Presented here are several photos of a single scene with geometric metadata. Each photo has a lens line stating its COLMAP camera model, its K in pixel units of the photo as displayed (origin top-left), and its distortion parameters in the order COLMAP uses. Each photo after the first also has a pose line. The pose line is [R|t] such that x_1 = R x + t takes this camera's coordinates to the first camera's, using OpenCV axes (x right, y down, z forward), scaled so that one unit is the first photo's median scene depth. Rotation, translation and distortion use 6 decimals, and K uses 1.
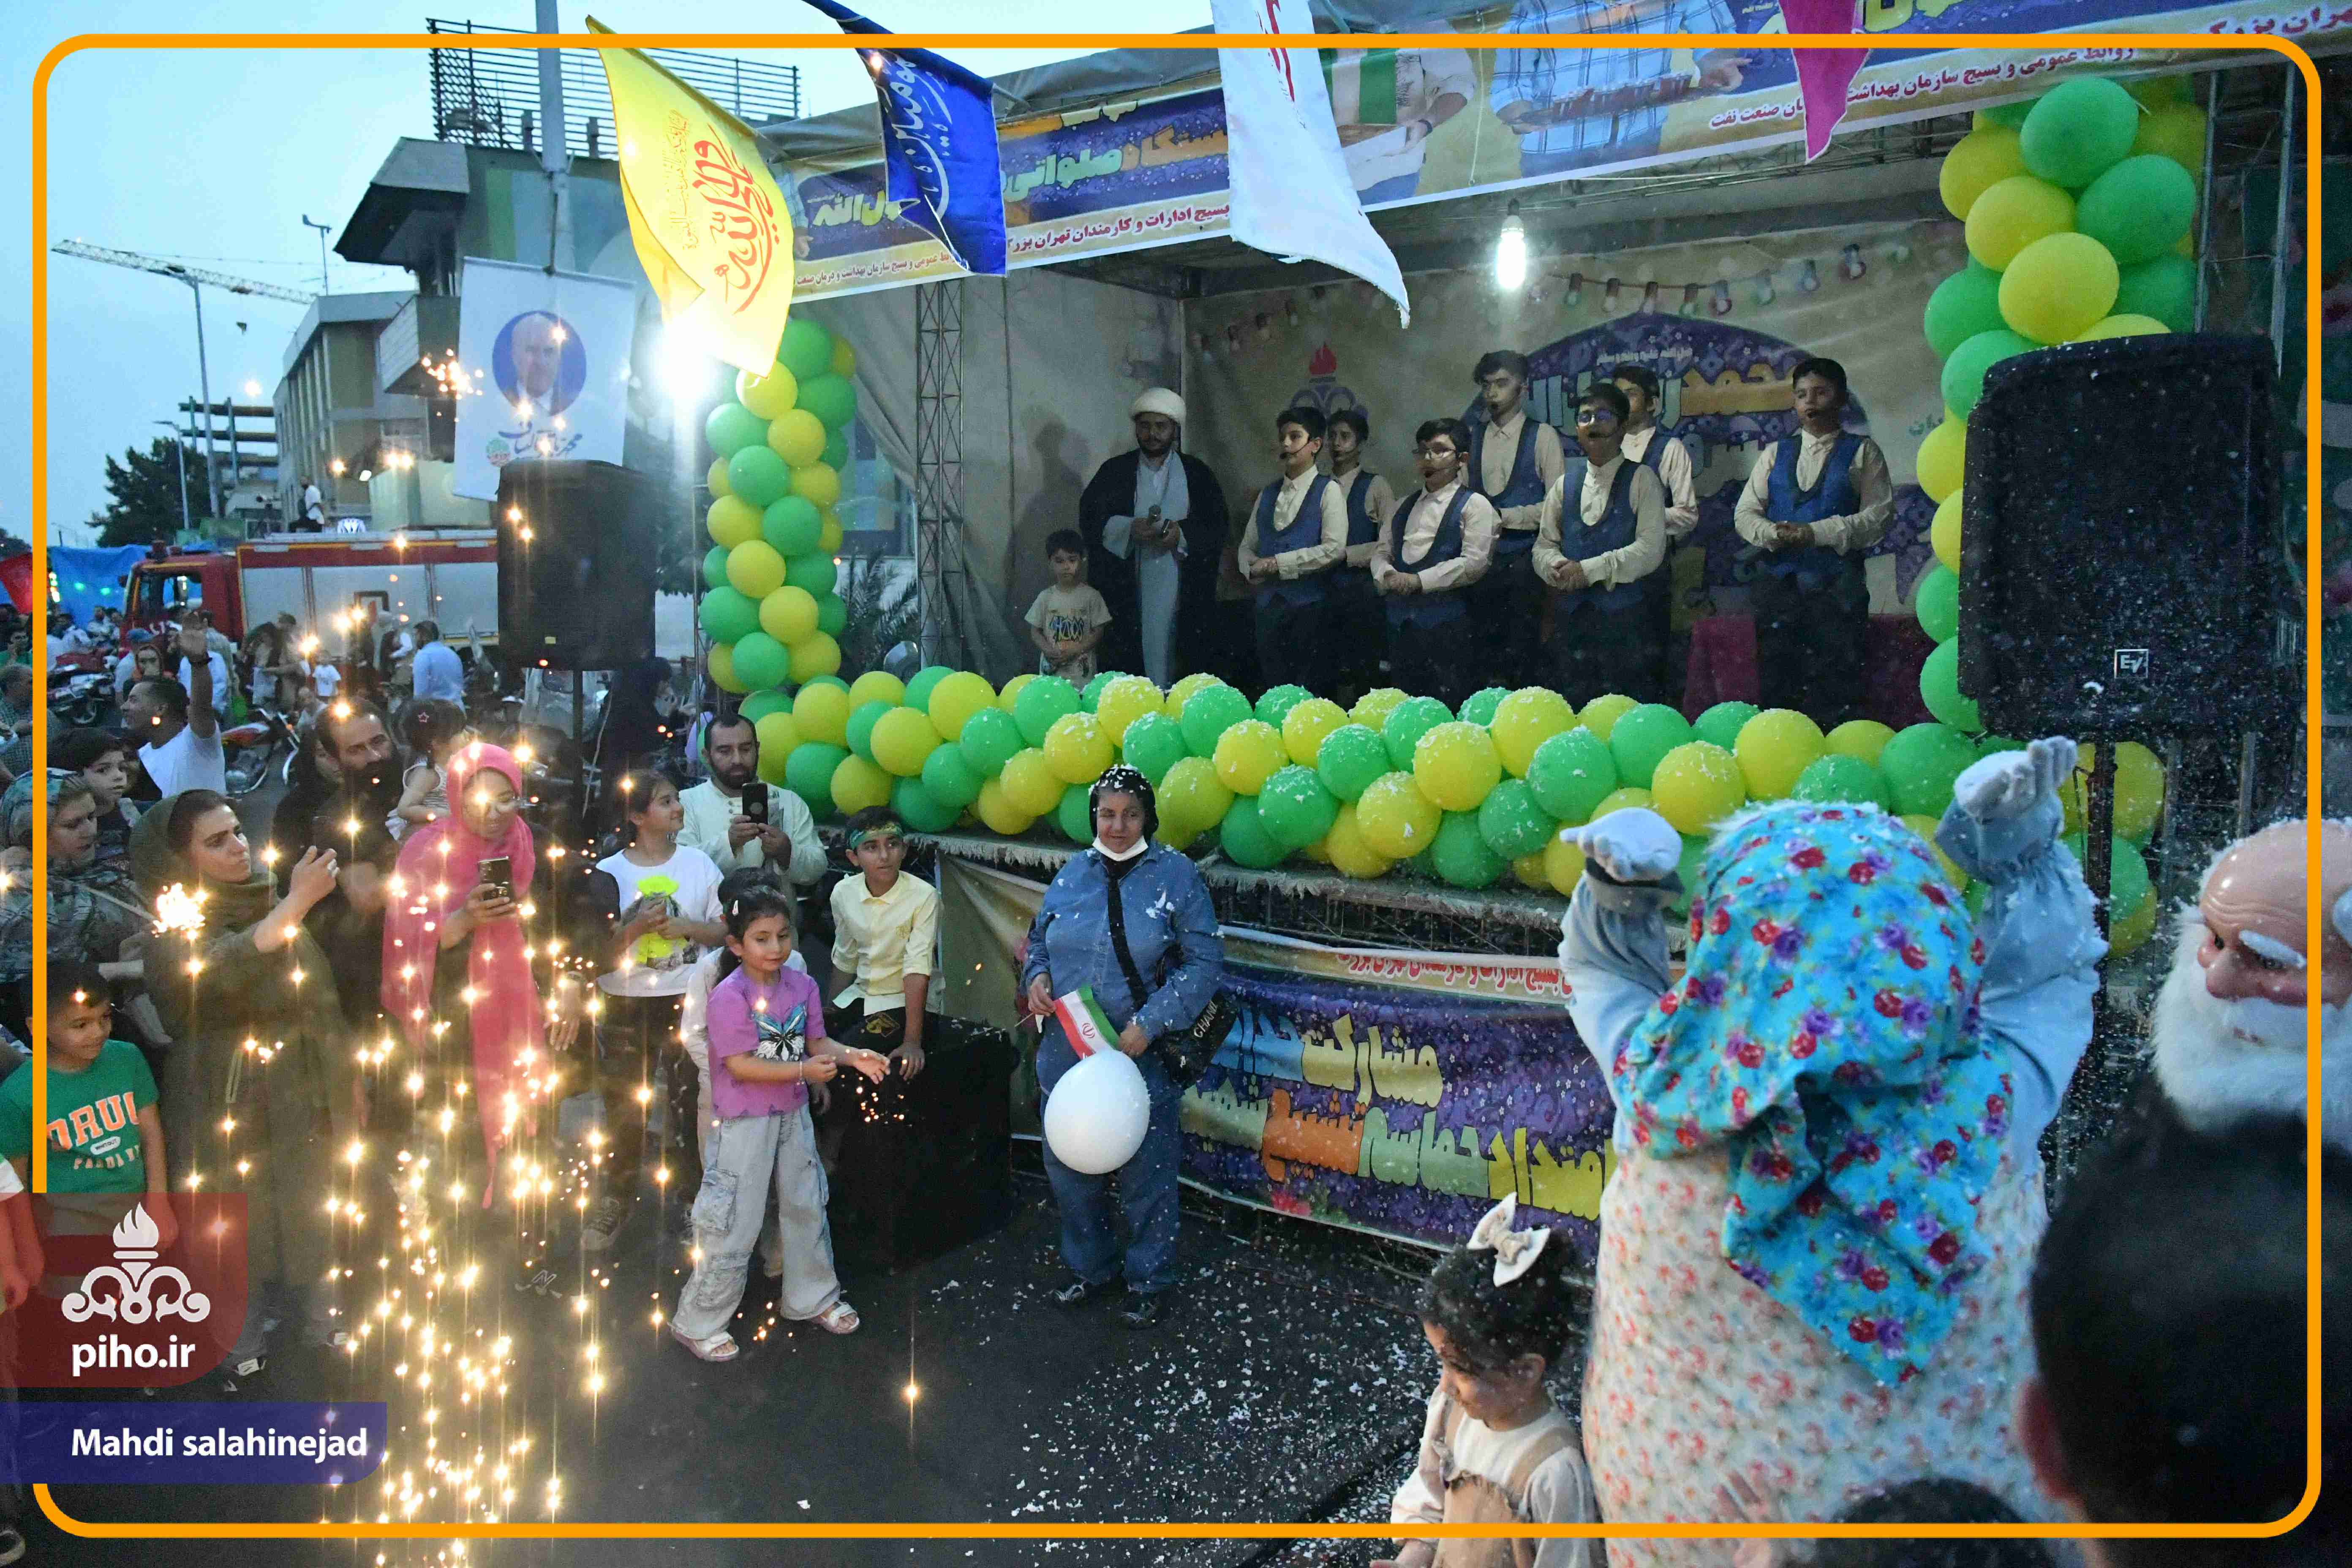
lens RADIAL K [[1593.7, 0, 1167.4], [0, 1593.7, 789.8], [0, 0, 1]] dist [-0.019433, 0.003151]
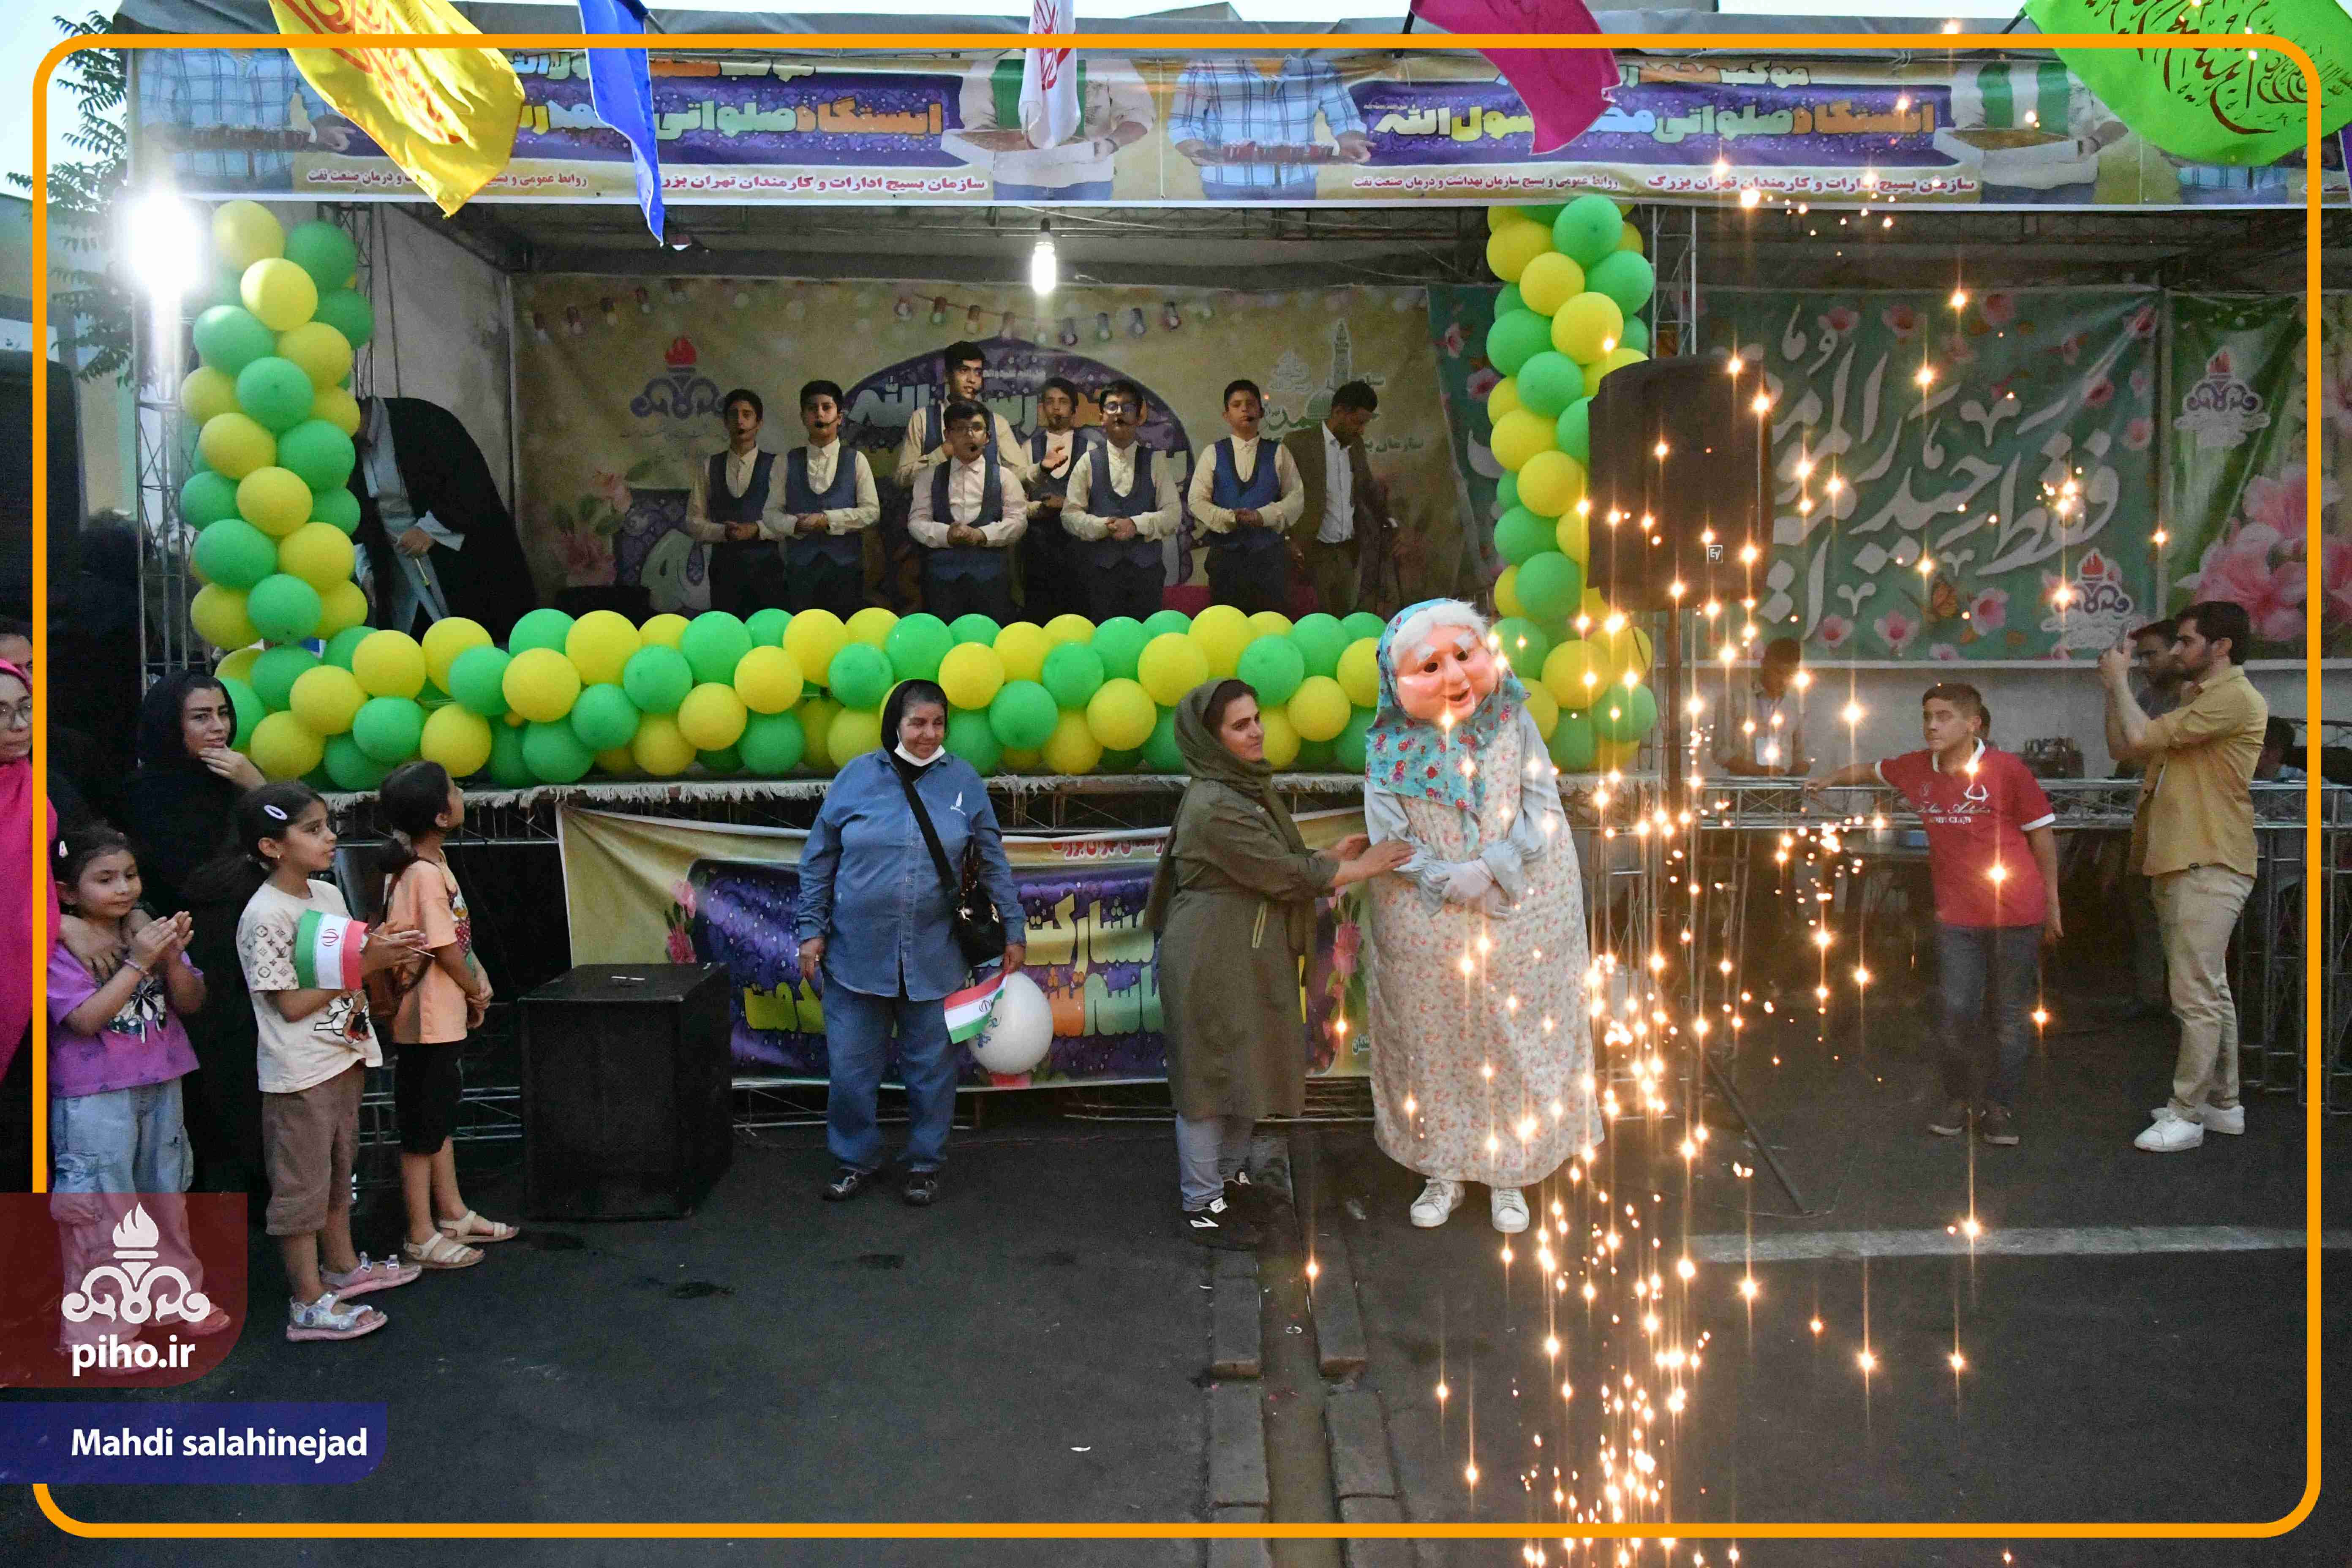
lens RADIAL K [[1593.7, 0, 1167.4], [0, 1593.7, 789.8], [0, 0, 1]] dist [-0.019433, 0.003151]
pose [[0.774349, -0.056440, 0.630237, -0.482367], [0.083919, 0.996376, -0.013879, 0.076173], [-0.627170, 0.063636, 0.776279, 0.049787]]
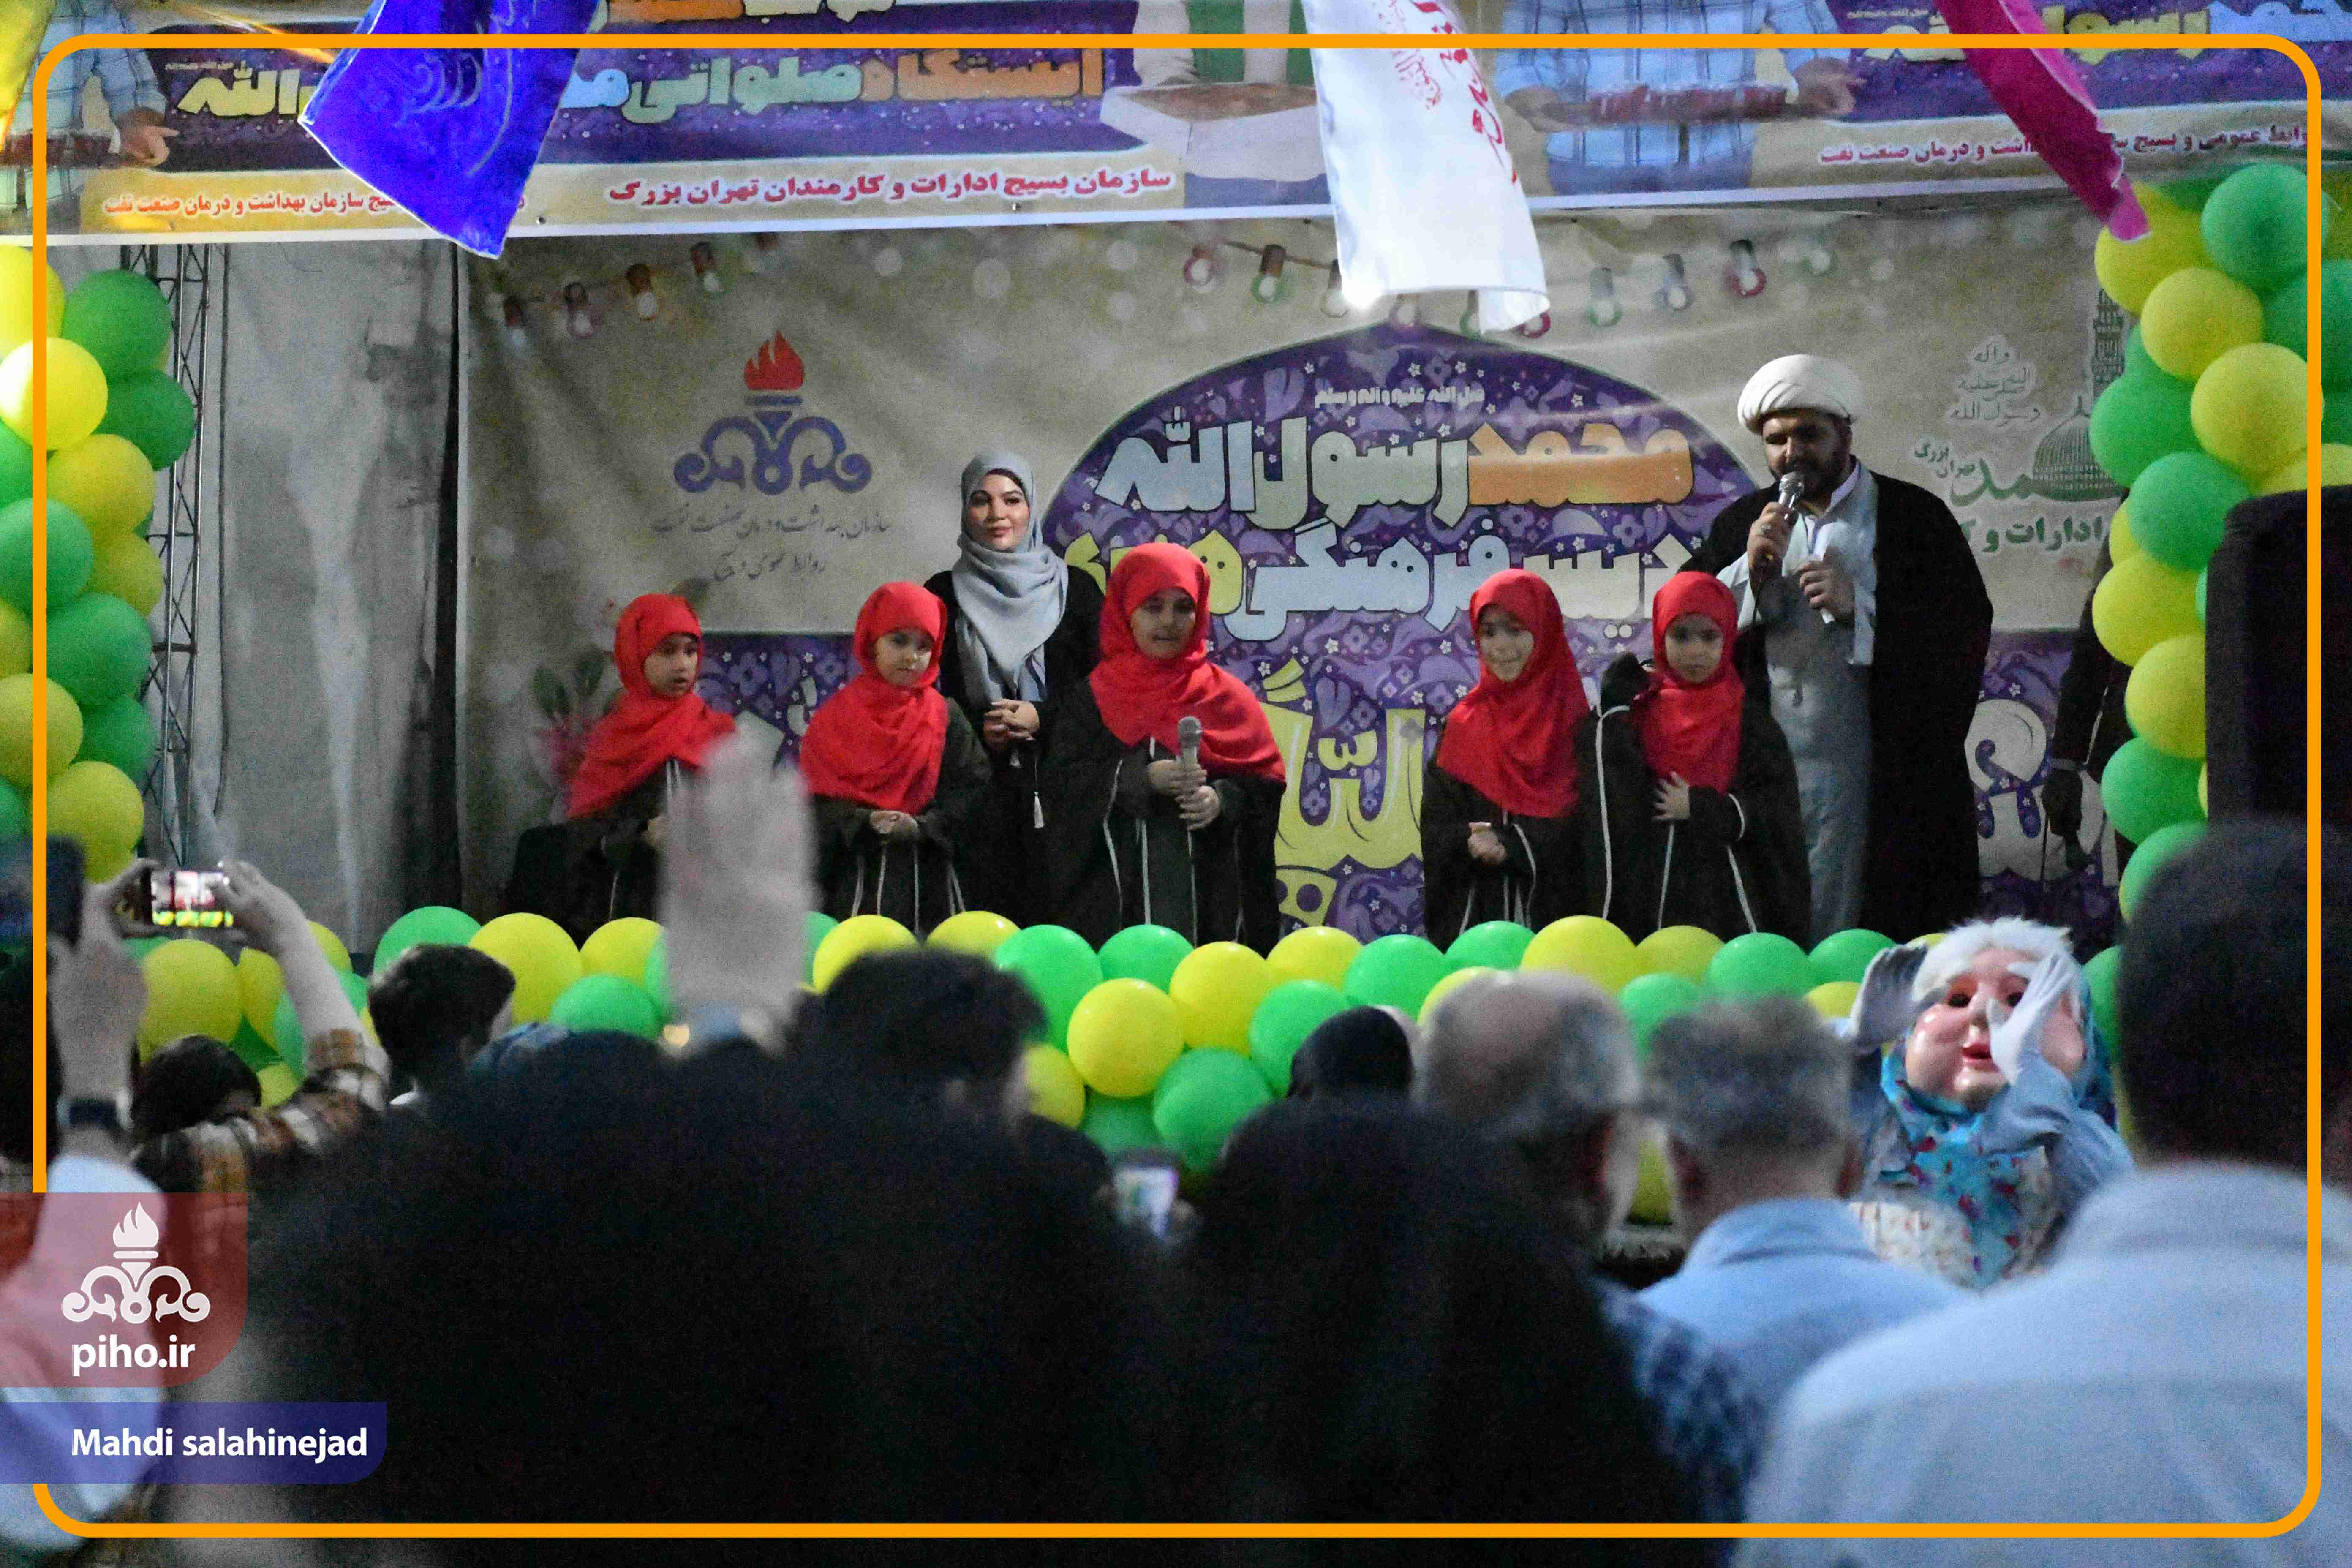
lens RADIAL K [[4612.9, 0, 1115.0], [0, 4612.9, 783.8], [0, 0, 1]] dist [-0.046102, 0.234593]
pose [[0.918724, 0.018458, 0.394468, -0.589048], [0.040160, 0.989361, -0.139827, 0.120305], [-0.392852, 0.144305, 0.908209, -0.583447]]
